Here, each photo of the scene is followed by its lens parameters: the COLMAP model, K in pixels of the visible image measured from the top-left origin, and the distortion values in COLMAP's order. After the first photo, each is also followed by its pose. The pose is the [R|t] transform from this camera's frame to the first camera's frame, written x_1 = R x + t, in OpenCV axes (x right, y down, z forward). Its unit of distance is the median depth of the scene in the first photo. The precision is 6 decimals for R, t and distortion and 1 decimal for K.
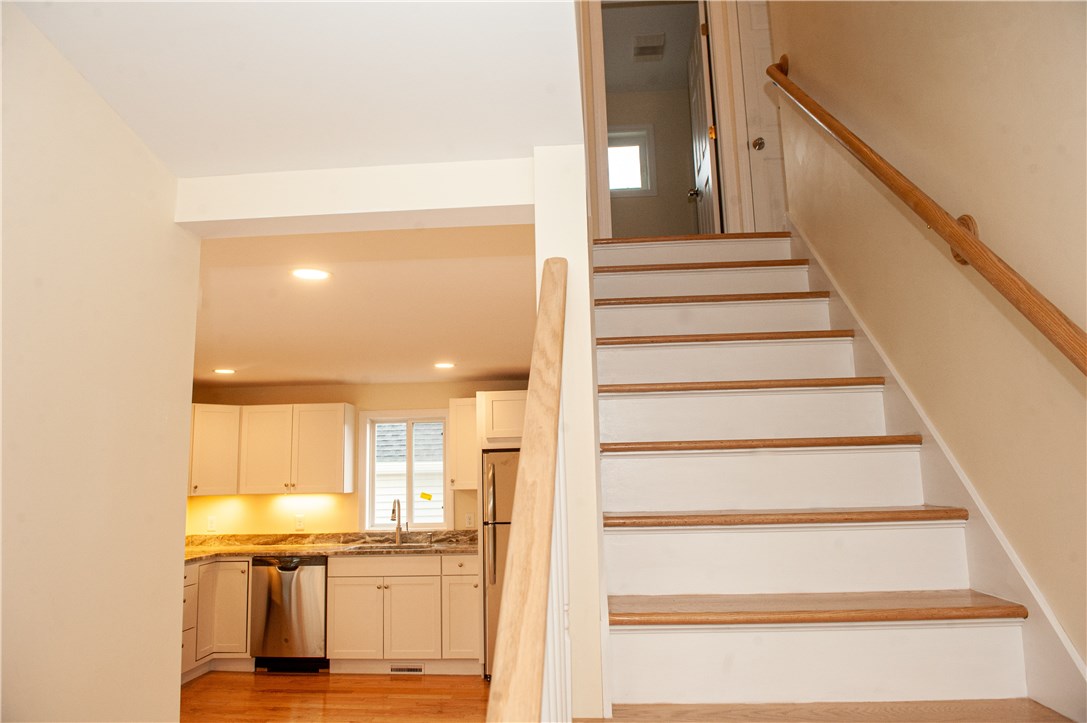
lens RADIAL K [[750.0, 0, 543.5], [0, 750.0, 361.5], [0, 0, 1]] dist [-0.035624, -0.000859]
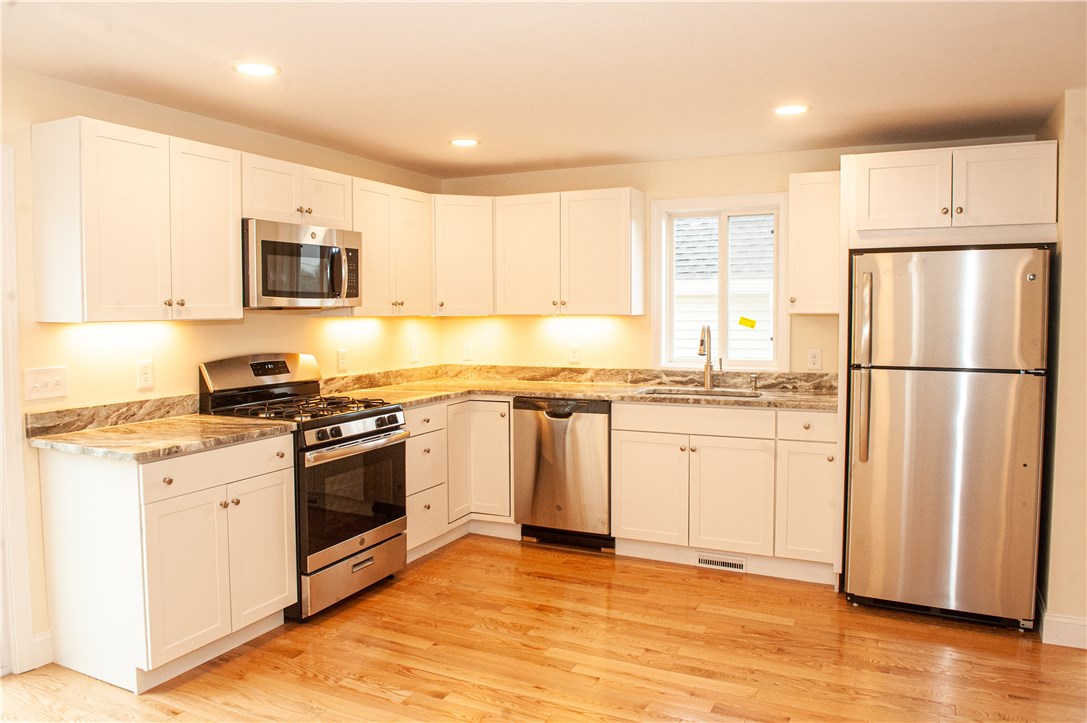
lens RADIAL K [[750.0, 0, 543.5], [0, 750.0, 361.5], [0, 0, 1]] dist [-0.035624, -0.000859]
pose [[0.933285, 0.042589, -0.356604, -0.091721], [0.038267, 0.975498, 0.216655, 0.063017], [0.357093, -0.215847, 0.908787, 0.320375]]
